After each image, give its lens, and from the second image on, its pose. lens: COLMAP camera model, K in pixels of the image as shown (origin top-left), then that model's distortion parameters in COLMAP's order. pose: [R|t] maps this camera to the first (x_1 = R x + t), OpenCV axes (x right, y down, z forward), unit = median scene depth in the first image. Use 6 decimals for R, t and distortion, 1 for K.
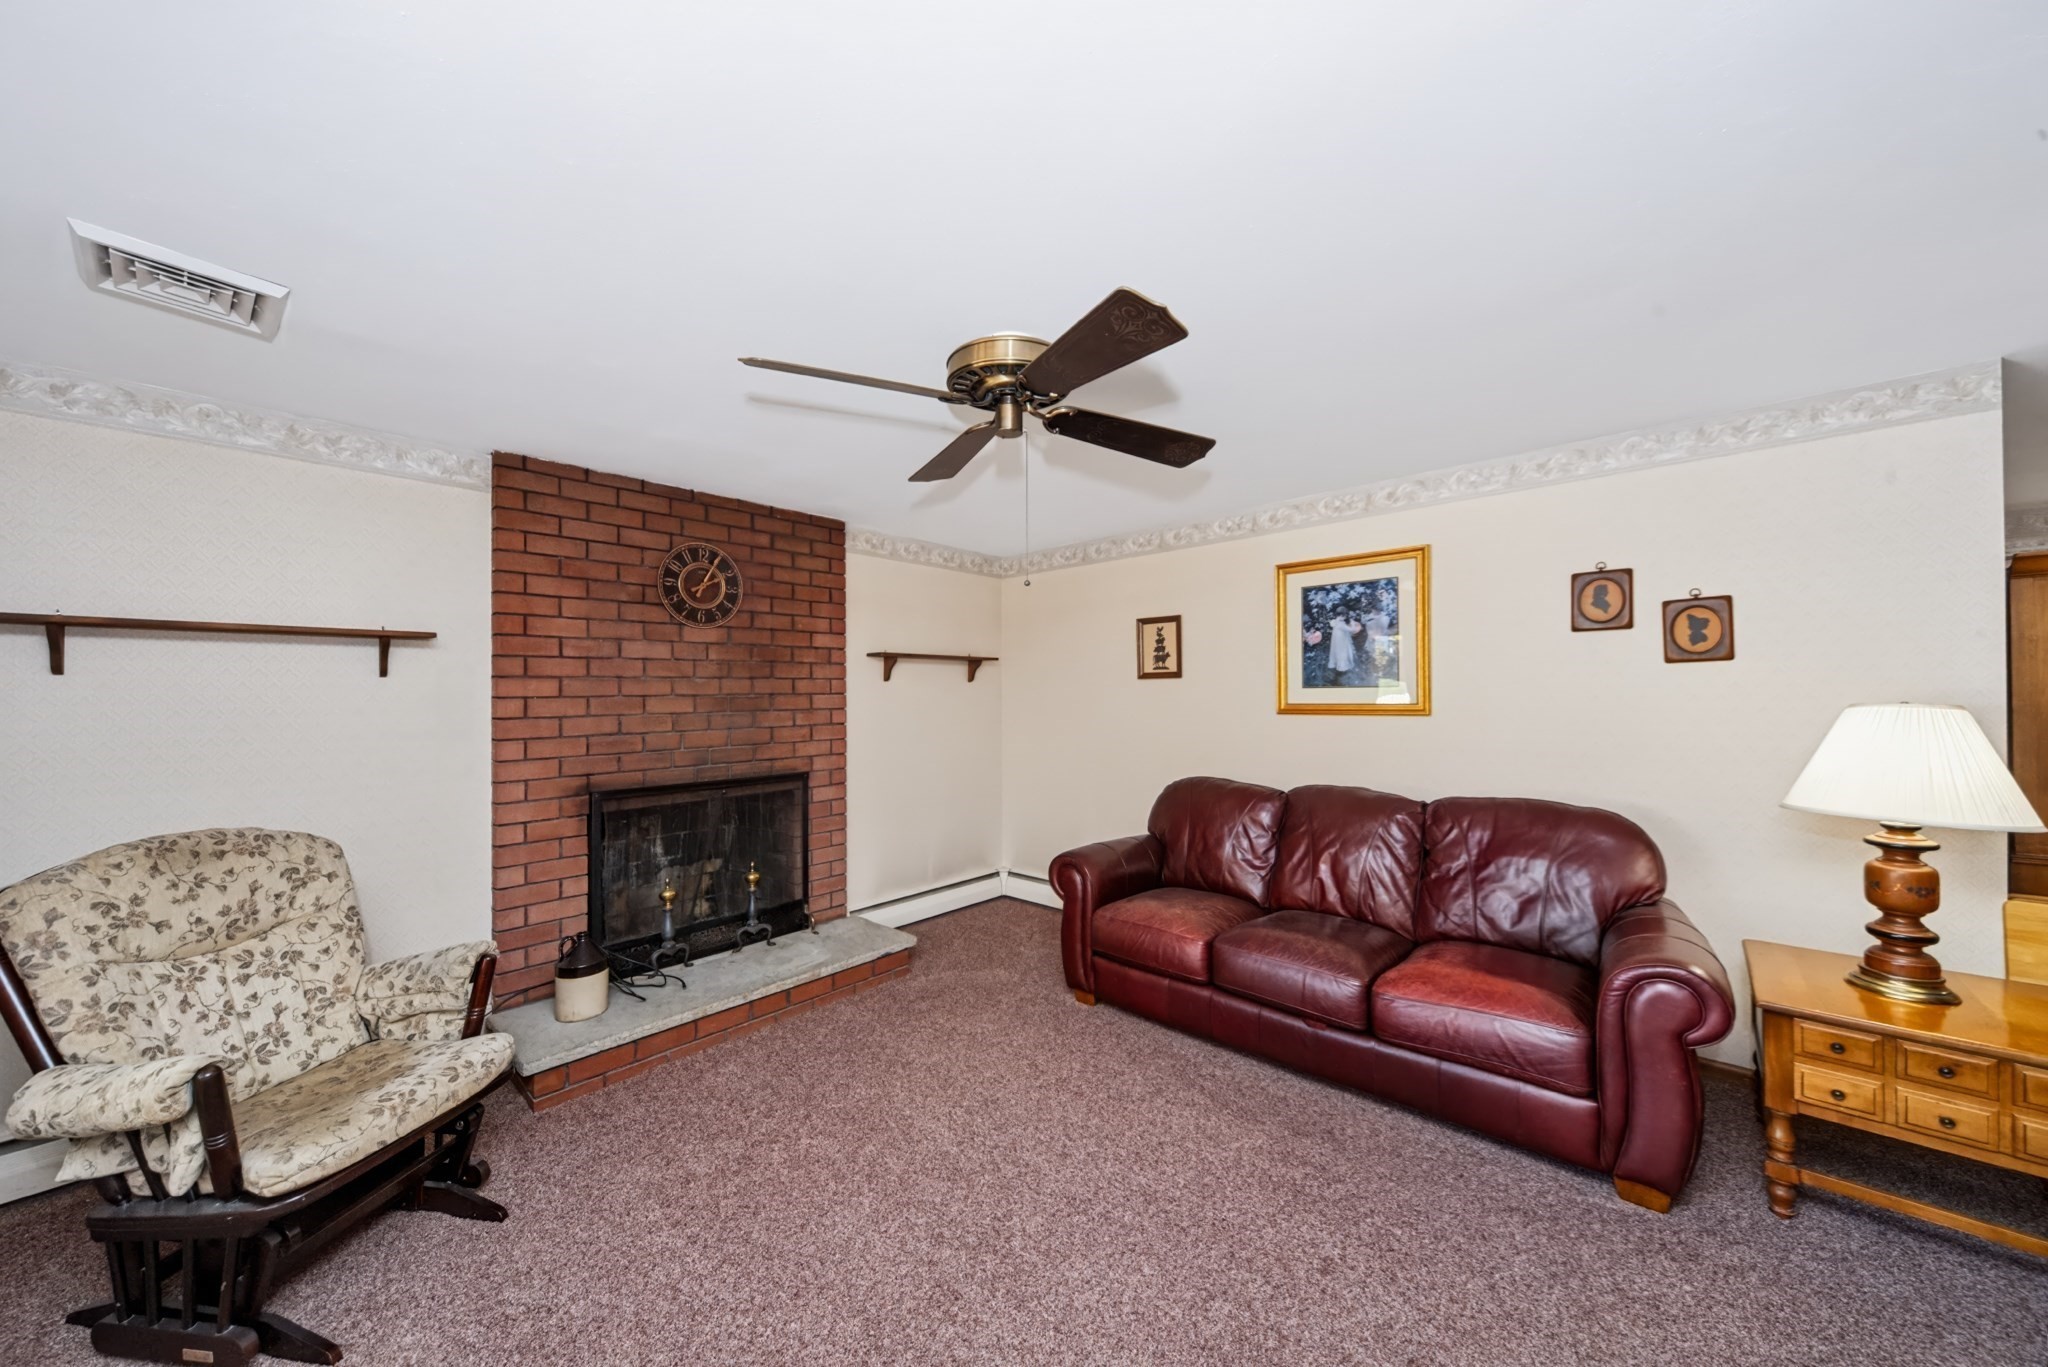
lens RADIAL K [[705.1, 0, 1030.4], [0, 705.1, 711.9], [0, 0, 1]] dist [0.005088, 0.000043]
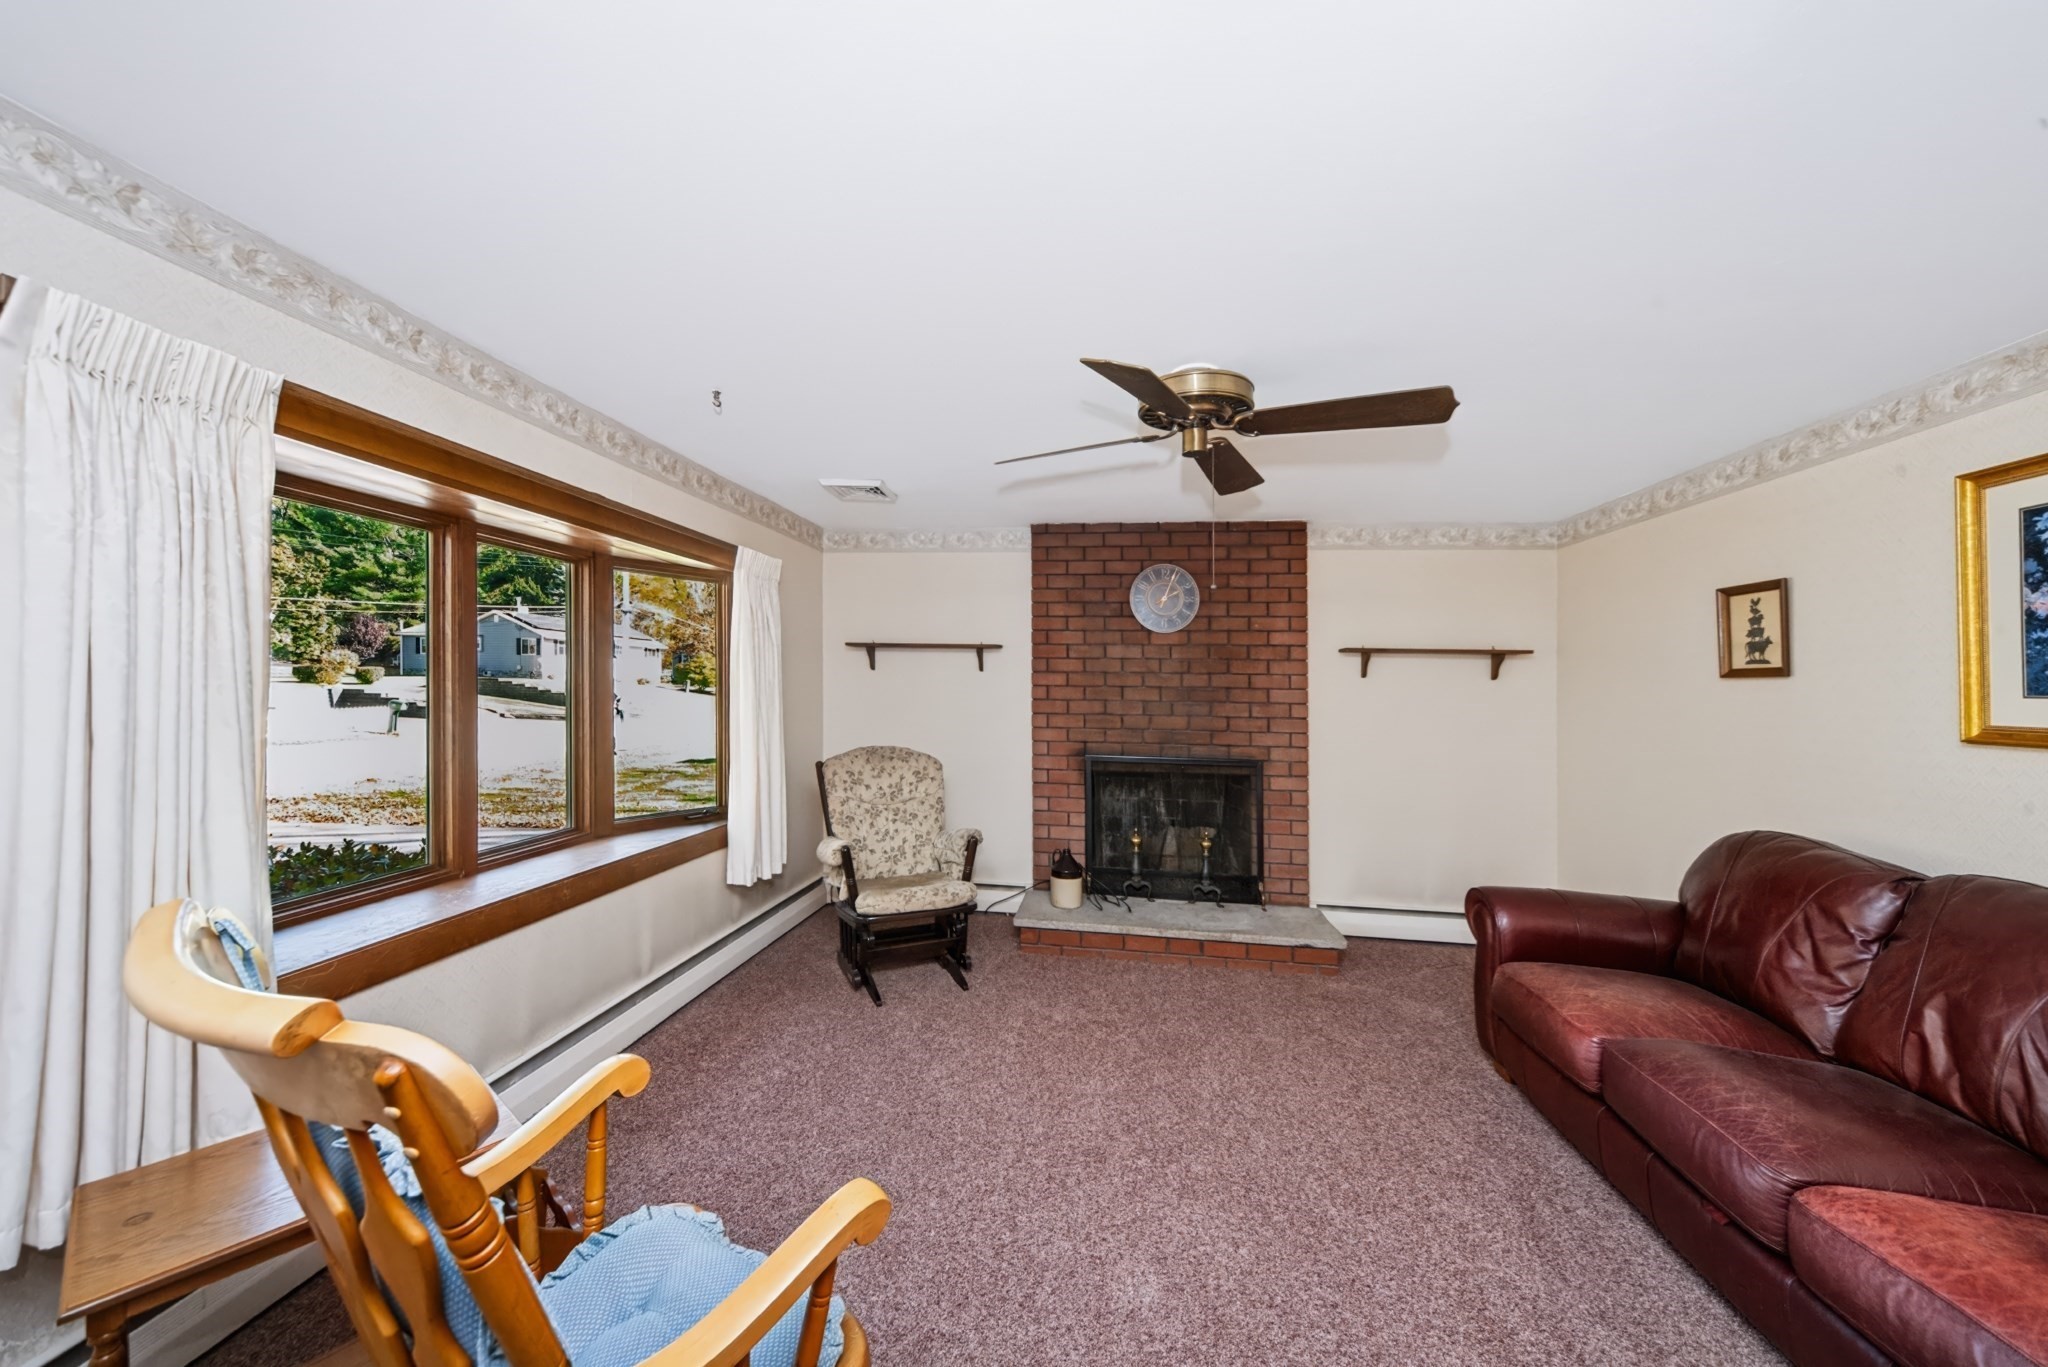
lens RADIAL K [[717.5, 0, 1018.3], [0, 717.5, 734.2], [0, 0, 1]] dist [0.001475, -0.000066]
pose [[0.566301, 0.074925, -0.820786, 0.417839], [-0.045647, 0.997182, 0.059533, -0.004626], [0.822934, 0.003753, 0.568125, 0.071635]]
